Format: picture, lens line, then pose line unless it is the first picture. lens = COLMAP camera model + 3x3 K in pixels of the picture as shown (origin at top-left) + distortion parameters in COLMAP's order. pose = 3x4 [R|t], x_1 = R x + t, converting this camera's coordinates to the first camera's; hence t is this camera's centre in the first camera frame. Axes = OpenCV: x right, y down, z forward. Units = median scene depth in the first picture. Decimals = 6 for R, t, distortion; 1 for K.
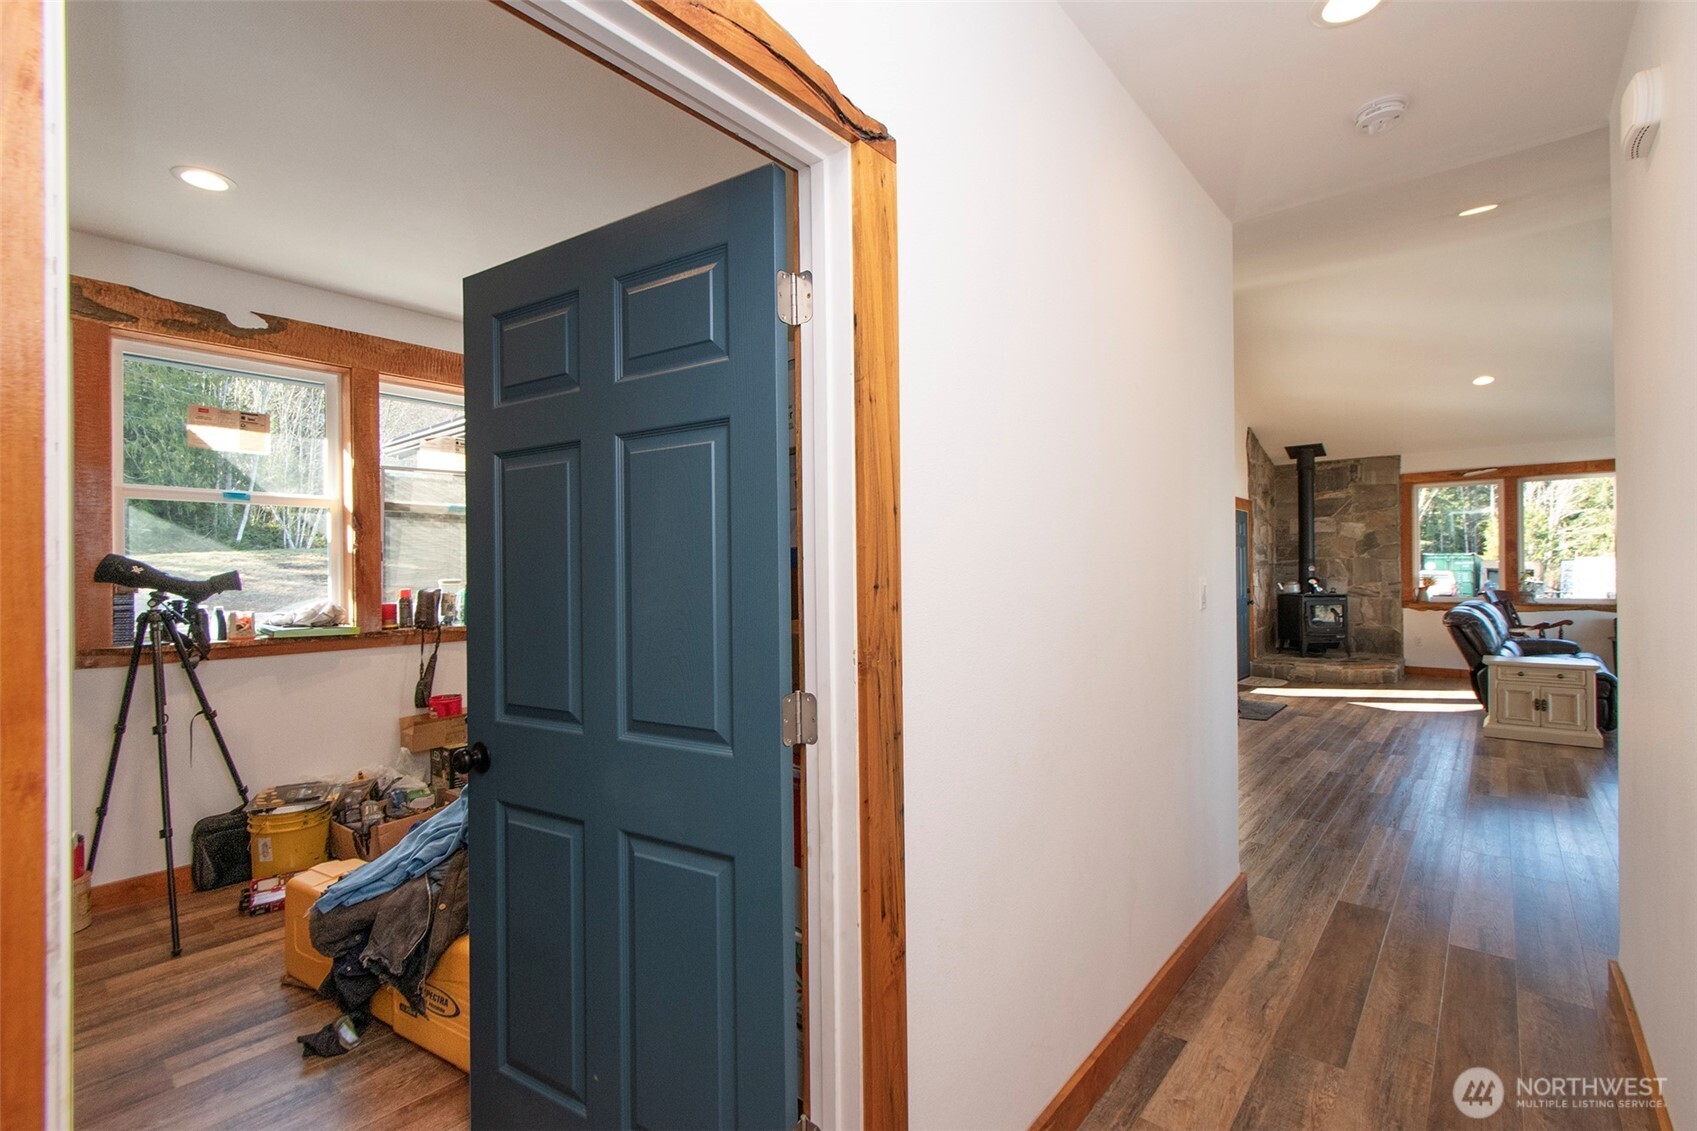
lens RADIAL K [[750.4, 0, 842.8], [0, 750.4, 568.0], [0, 0, 1]] dist [0.001284, 0.000058]
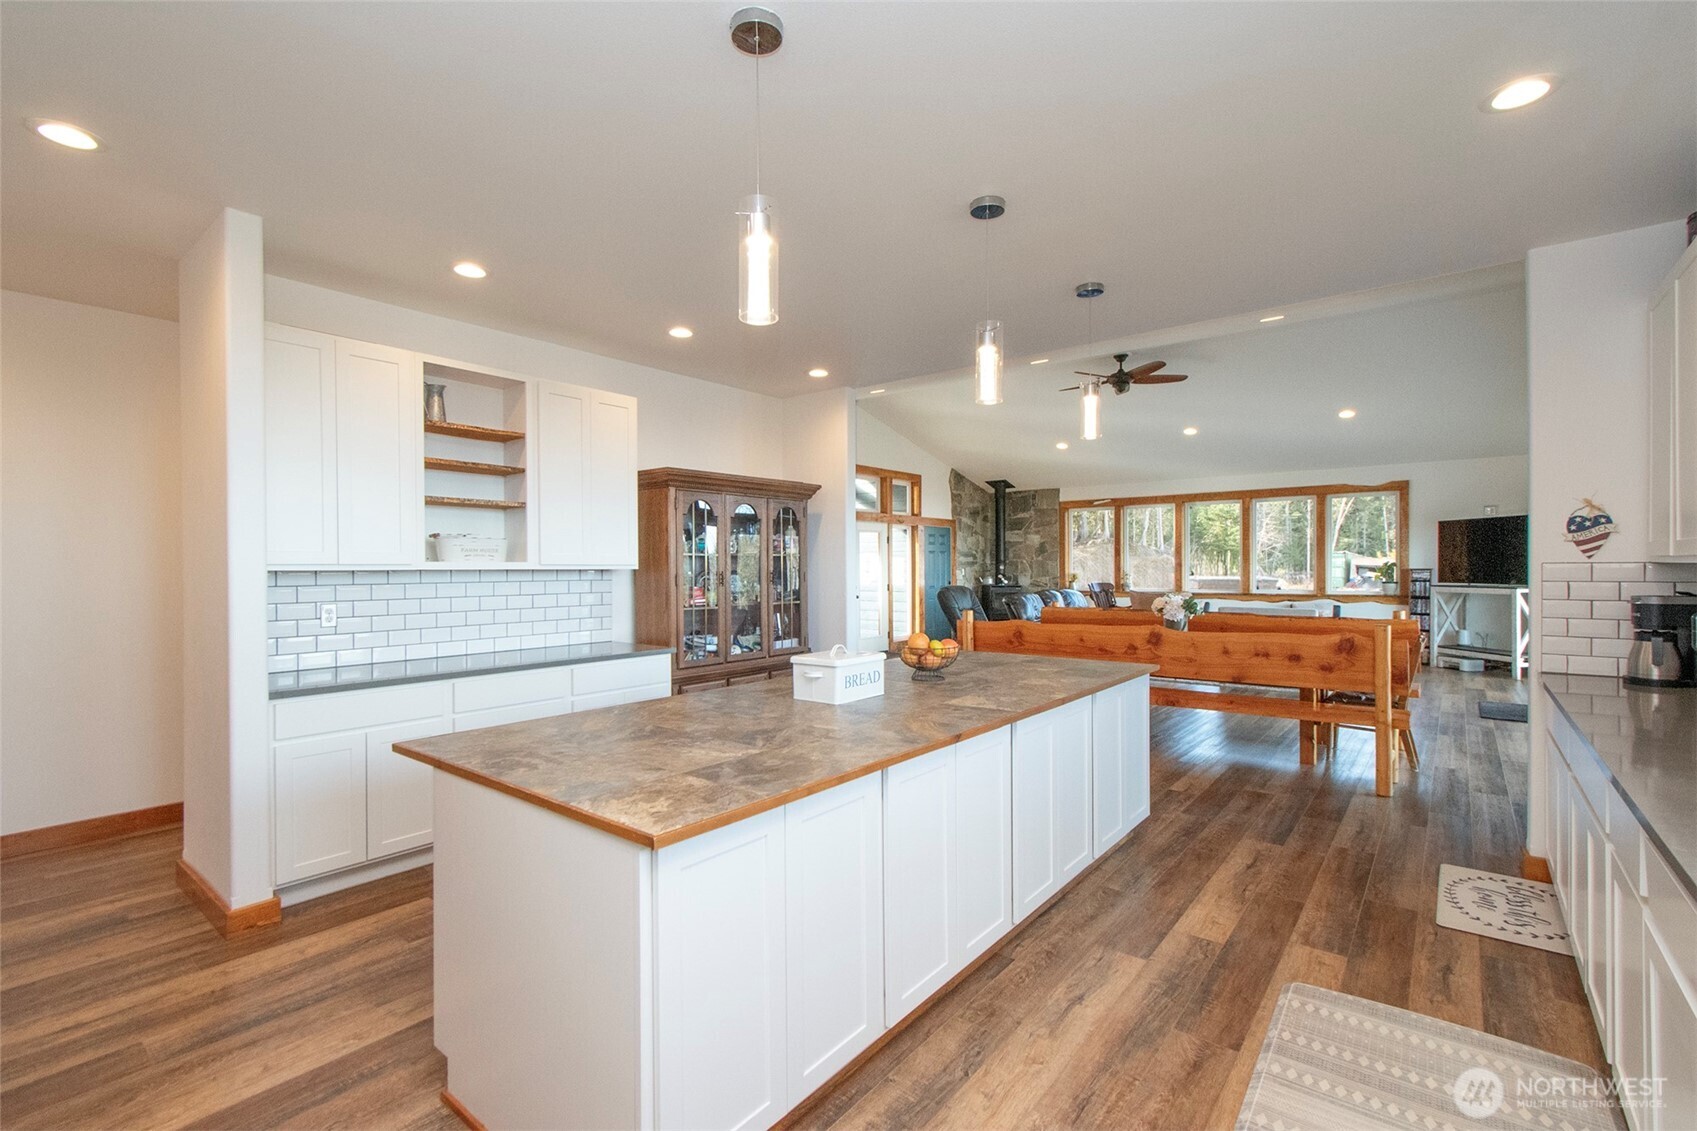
lens RADIAL K [[750.4, 0, 842.8], [0, 750.4, 568.0], [0, 0, 1]] dist [0.001284, 0.000058]
pose [[0.999497, 0.002712, 0.031582, 0.284431], [-0.002799, 0.999992, 0.002720, -0.001104], [-0.031574, -0.002807, 0.999497, -0.417952]]
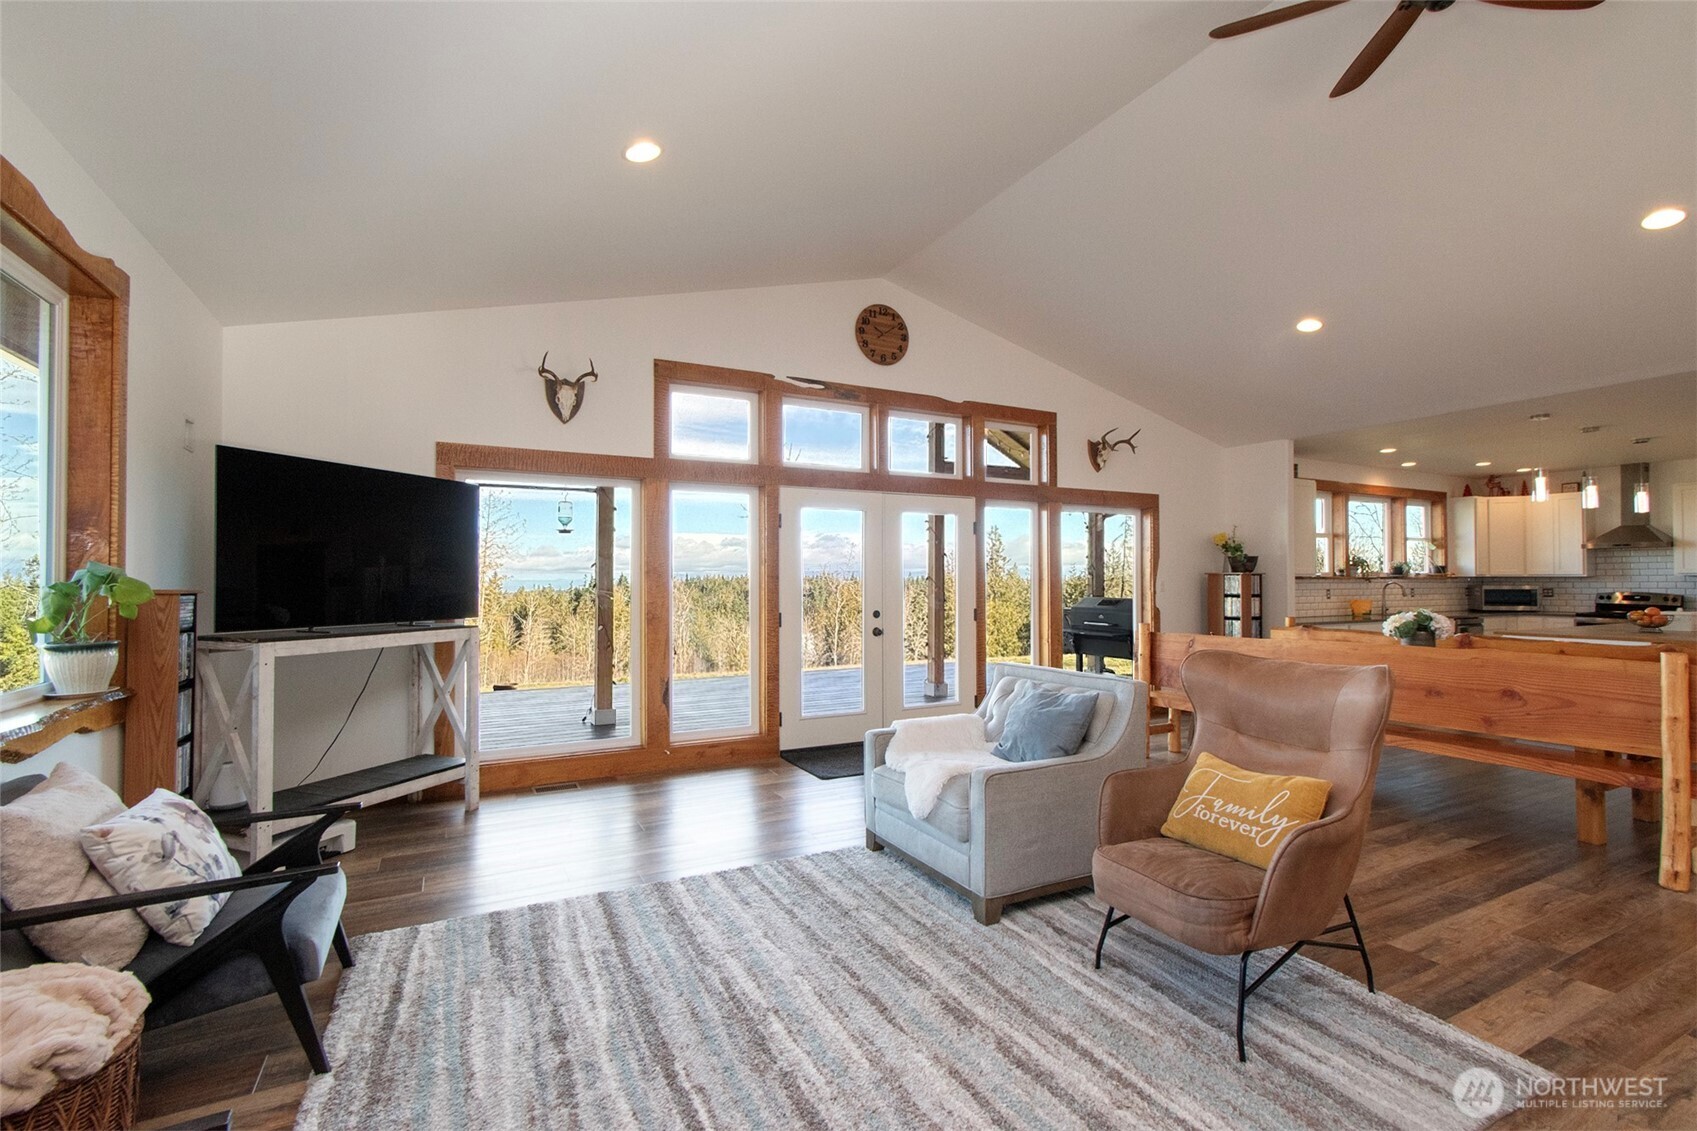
lens RADIAL K [[750.4, 0, 842.8], [0, 750.4, 568.0], [0, 0, 1]] dist [0.001284, 0.000058]
pose [[-0.926965, 0.016649, 0.374777, 0.758684], [0.009713, 0.999745, -0.020390, -0.000063], [-0.375021, -0.015261, -0.926891, 0.827169]]
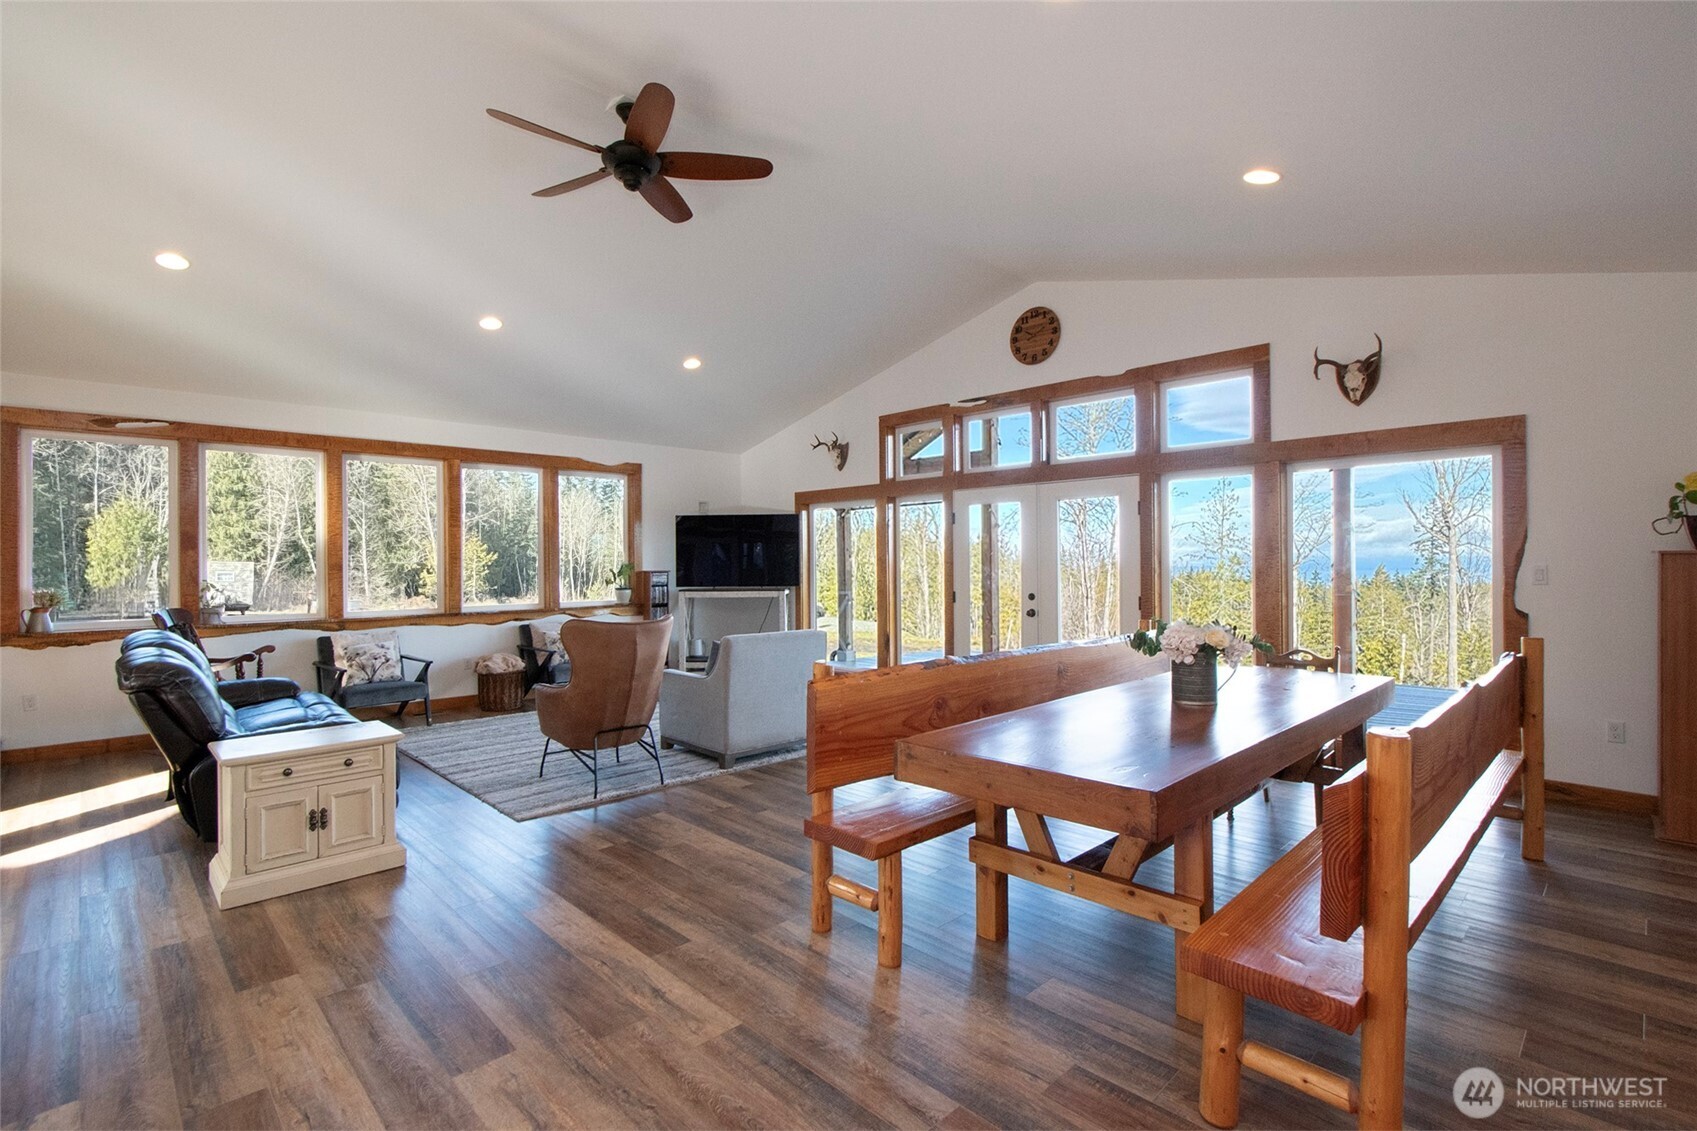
lens RADIAL K [[787.9, 0, 836.4], [0, 787.9, 560.7], [0, 0, 1]] dist [-0.001153, -0.000211]
pose [[0.094252, 0.009629, 0.995502, 0.225453], [0.007292, 0.999920, -0.010362, -0.000484], [-0.995522, 0.008236, 0.094175, 0.330955]]
